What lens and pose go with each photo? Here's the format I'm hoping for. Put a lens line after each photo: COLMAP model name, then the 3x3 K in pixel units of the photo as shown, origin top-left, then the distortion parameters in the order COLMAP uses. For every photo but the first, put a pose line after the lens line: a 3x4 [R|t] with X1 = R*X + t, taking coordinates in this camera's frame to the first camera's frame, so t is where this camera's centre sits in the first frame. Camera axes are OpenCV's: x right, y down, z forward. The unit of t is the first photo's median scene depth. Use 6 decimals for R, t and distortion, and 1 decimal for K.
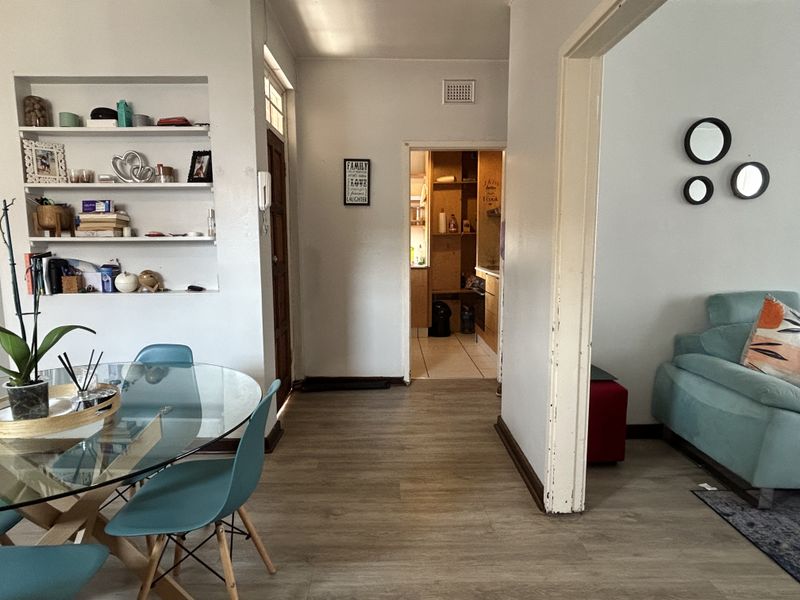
lens RADIAL K [[467.2, 0, 400.2], [0, 467.2, 300.6], [0, 0, 1]] dist [-0.004675, 0.001896]
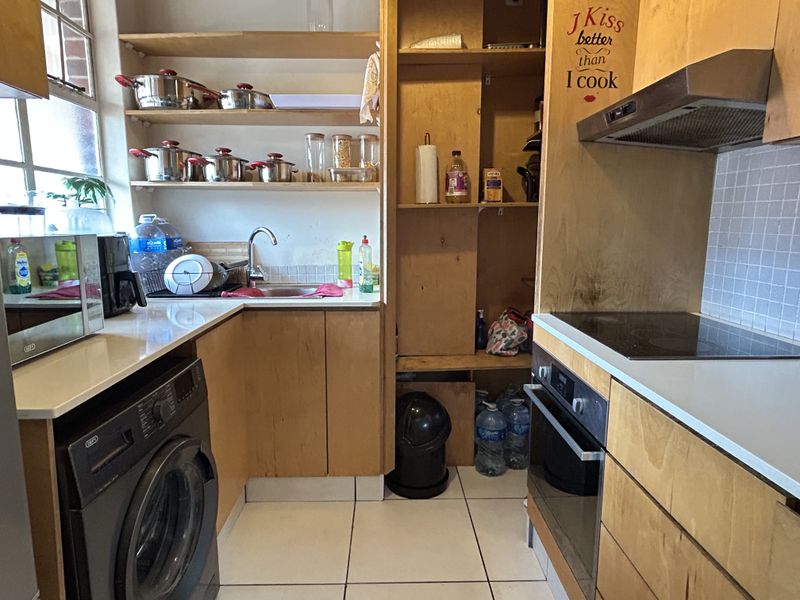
lens RADIAL K [[467.2, 0, 398.3], [0, 467.2, 296.0], [0, 0, 1]] dist [-0.004675, 0.001896]
pose [[0.999972, 0.001710, 0.007278, 0.066126], [-0.001930, 0.999538, 0.030326, -0.084835], [-0.007222, -0.030339, 0.999514, 0.640778]]
